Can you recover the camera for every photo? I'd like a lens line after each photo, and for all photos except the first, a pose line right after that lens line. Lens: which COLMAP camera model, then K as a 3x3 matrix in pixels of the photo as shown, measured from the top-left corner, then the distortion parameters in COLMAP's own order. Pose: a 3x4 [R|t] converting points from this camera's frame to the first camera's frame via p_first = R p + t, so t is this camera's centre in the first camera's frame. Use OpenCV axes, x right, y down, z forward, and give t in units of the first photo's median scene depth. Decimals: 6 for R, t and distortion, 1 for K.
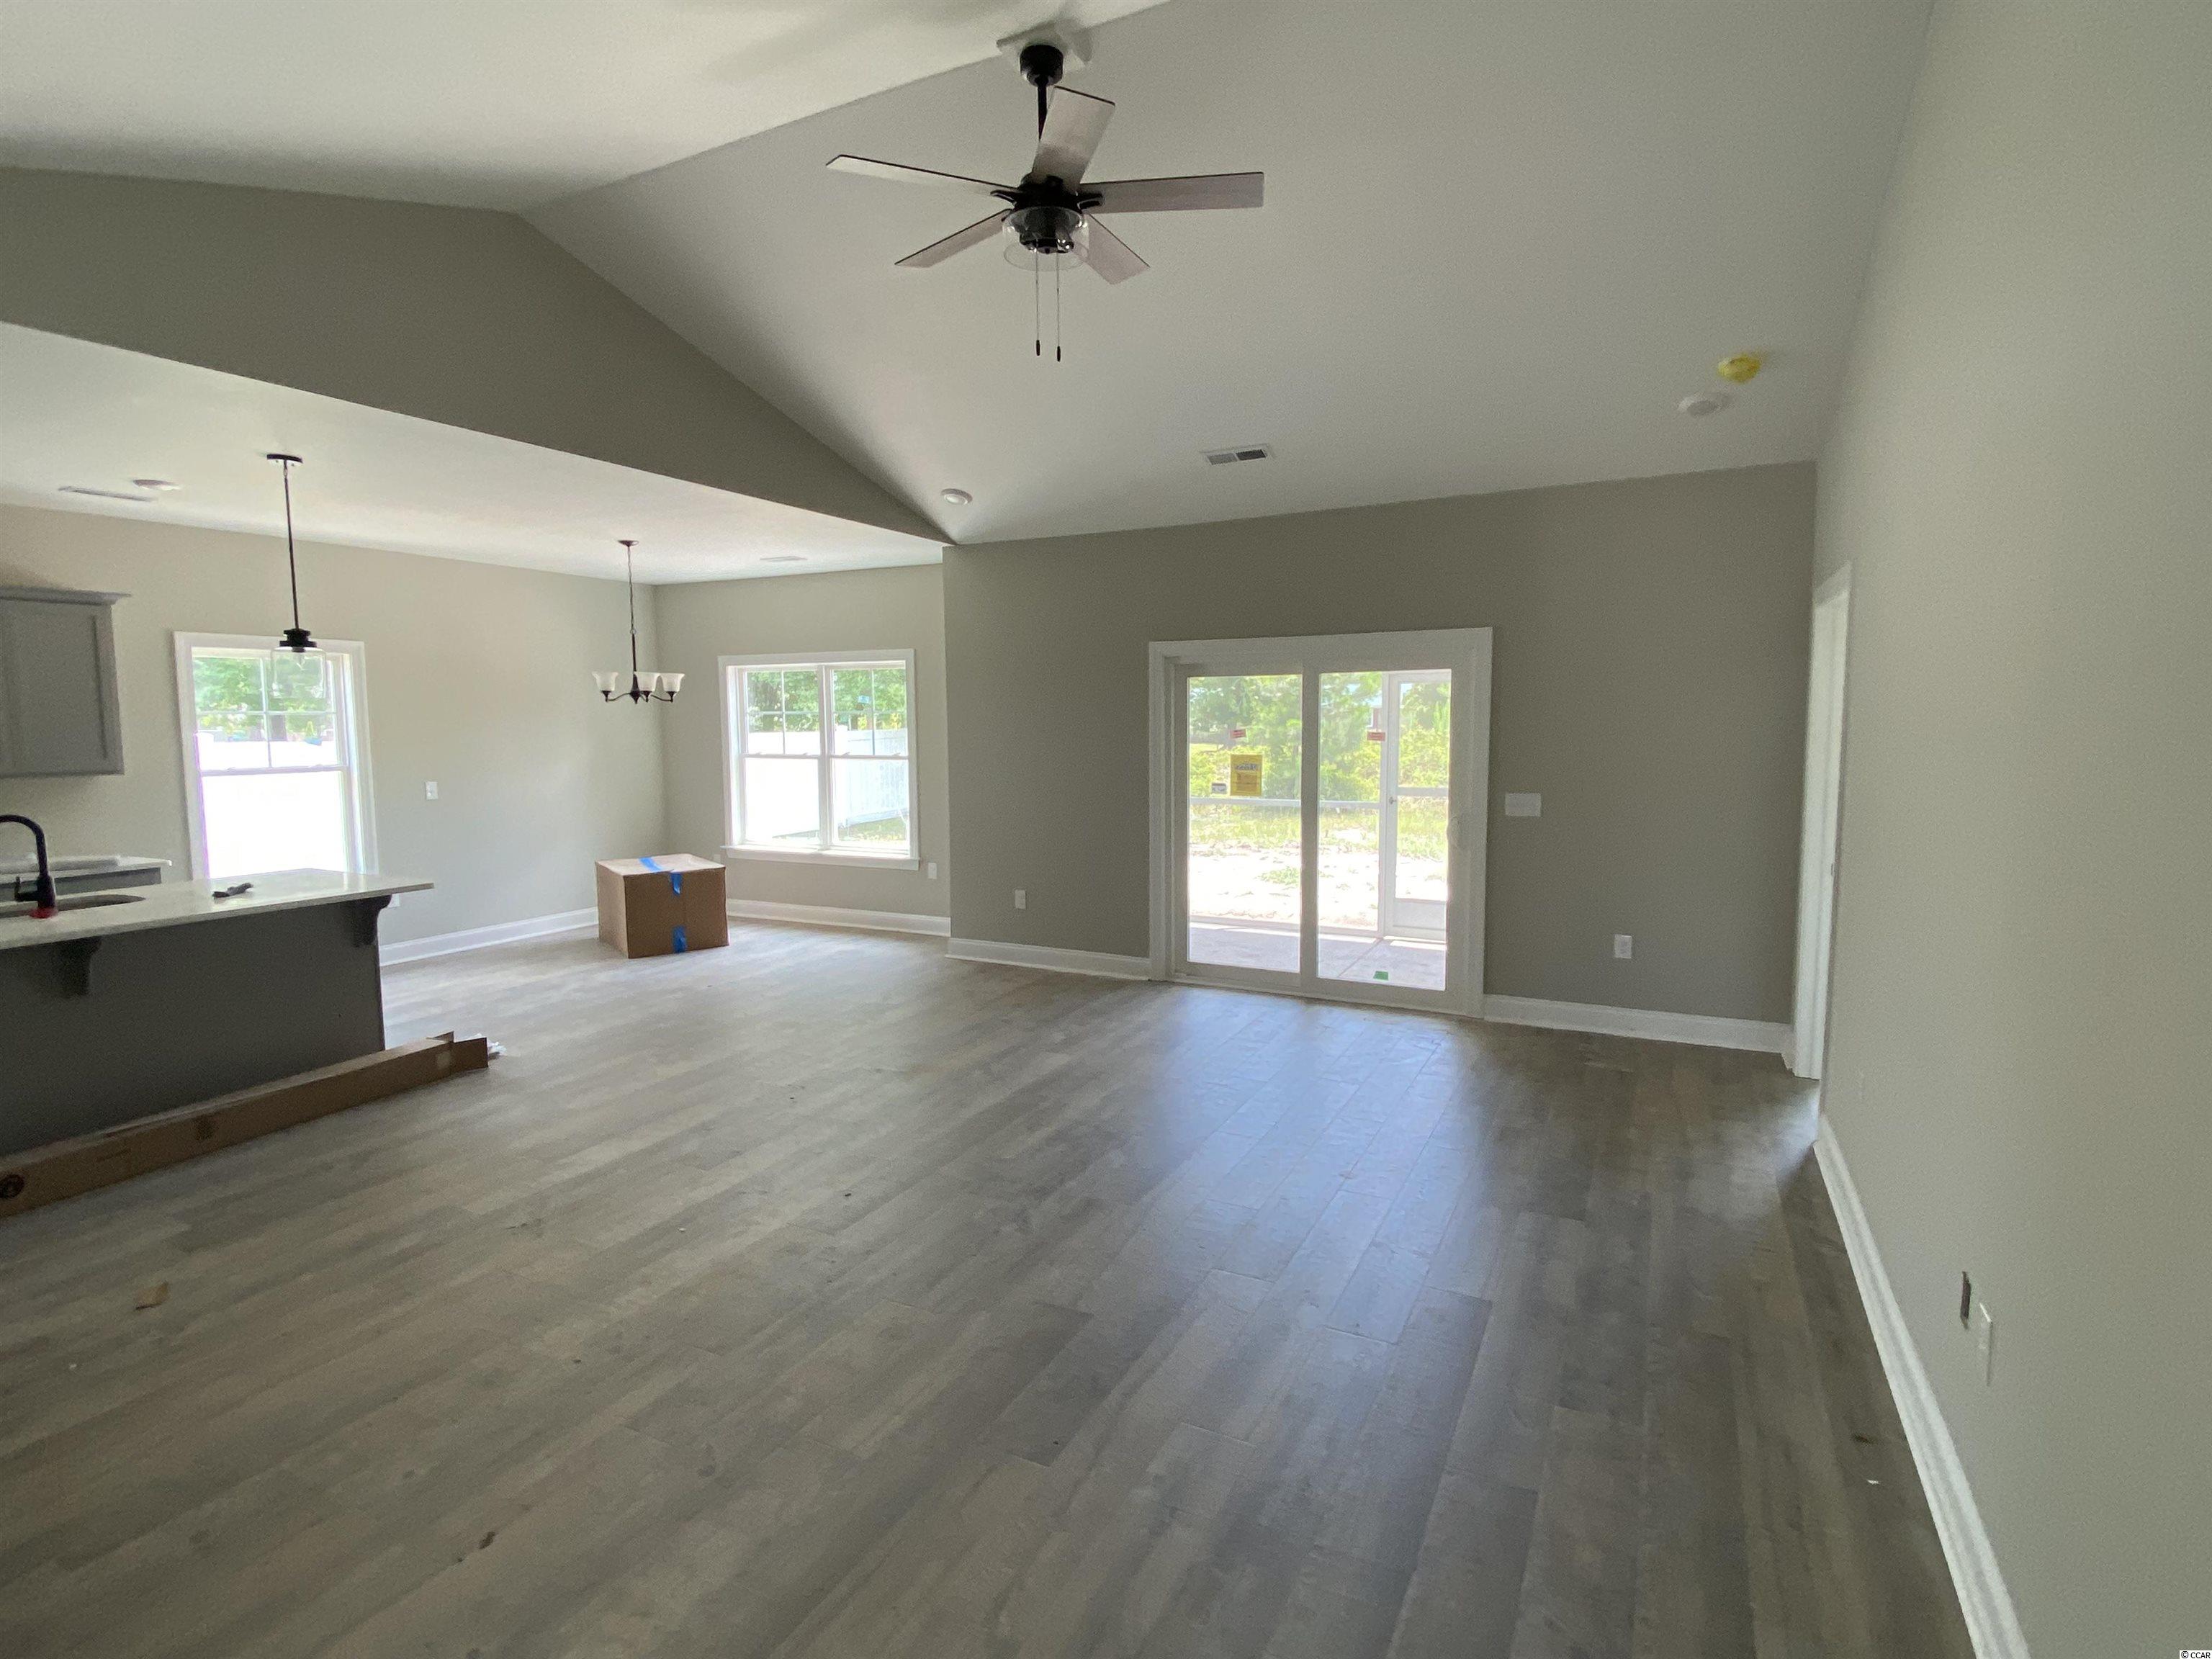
lens RADIAL K [[1111.1, 0, 1118.5], [0, 1111.1, 828.7], [0, 0, 1]] dist [0.014947, -0.019737]
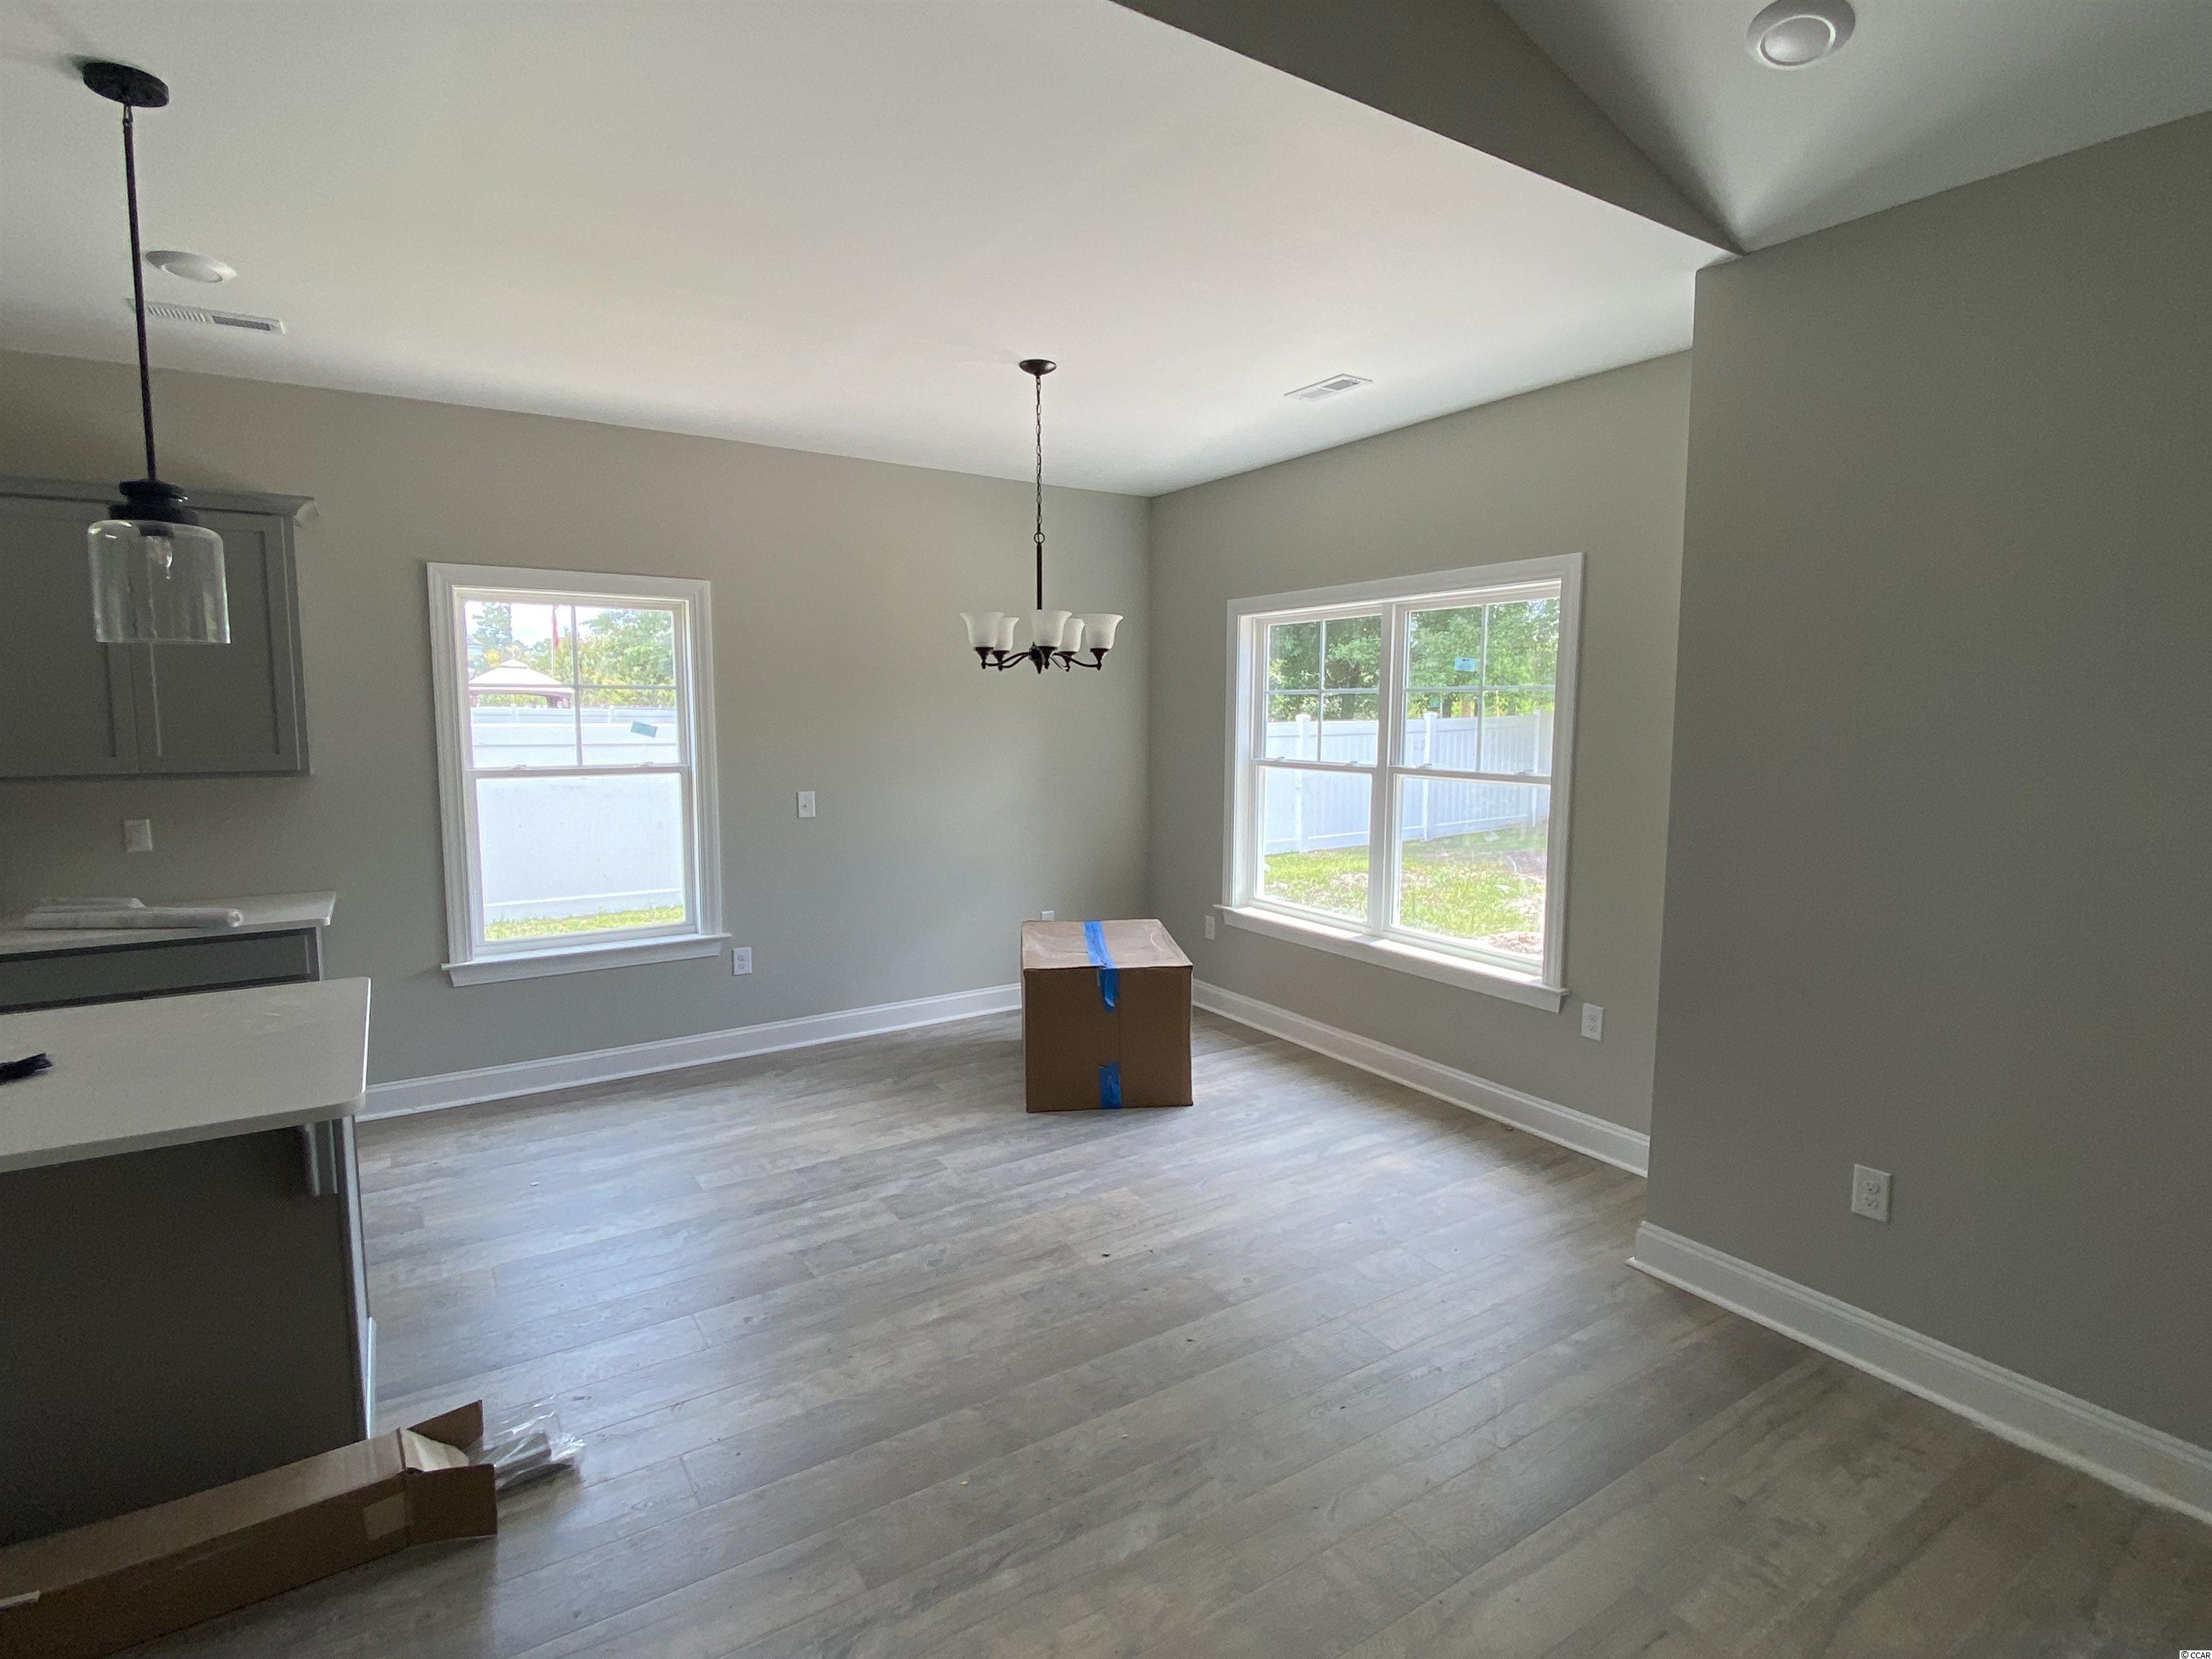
lens RADIAL K [[1111.1, 0, 1119.2], [0, 1111.1, 816.5], [0, 0, 1]] dist [0.014947, -0.019737]
pose [[0.870041, 0.056738, -0.489704, -0.118829], [-0.056073, 0.998298, 0.016042, -0.047625], [0.489780, 0.013502, 0.871741, 0.501138]]
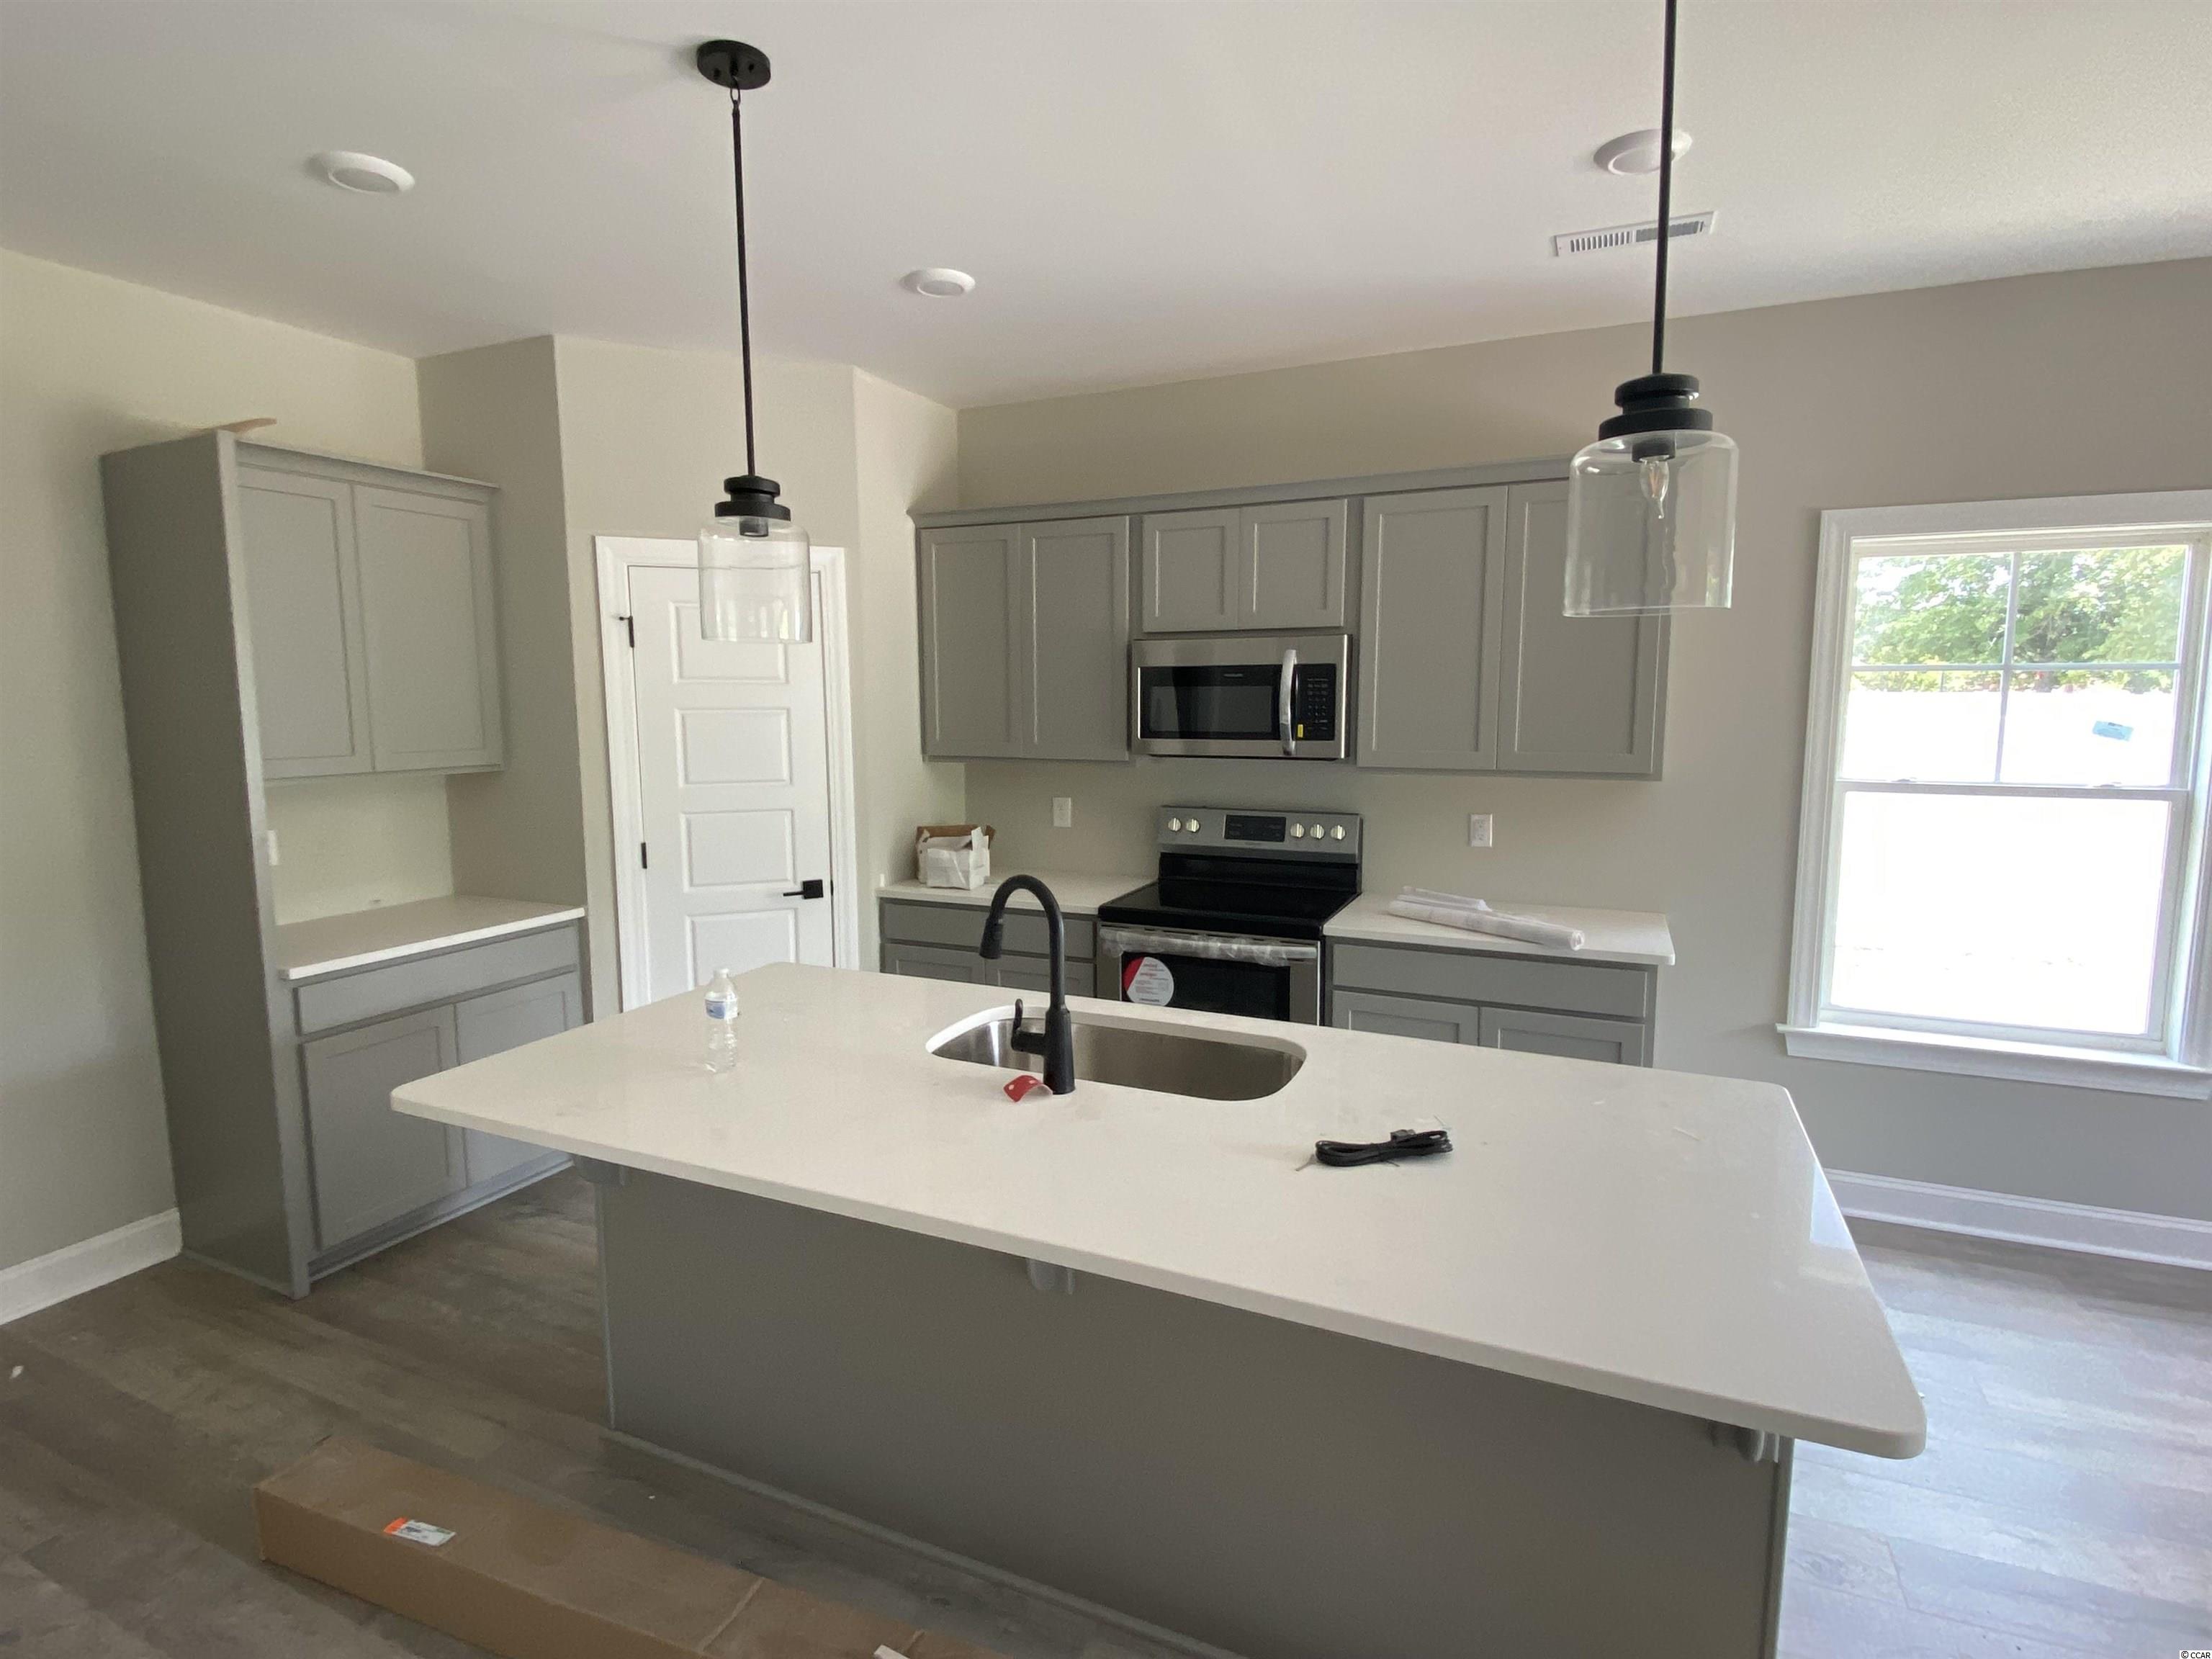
lens RADIAL K [[1111.1, 0, 1094.8], [0, 1111.1, 812.8], [0, 0, 1]] dist [0.014947, -0.019737]
pose [[0.048317, 0.114181, -0.992284, -0.270236], [-0.096076, 0.989369, 0.109167, -0.050535], [0.994201, 0.090060, 0.058773, 0.522054]]
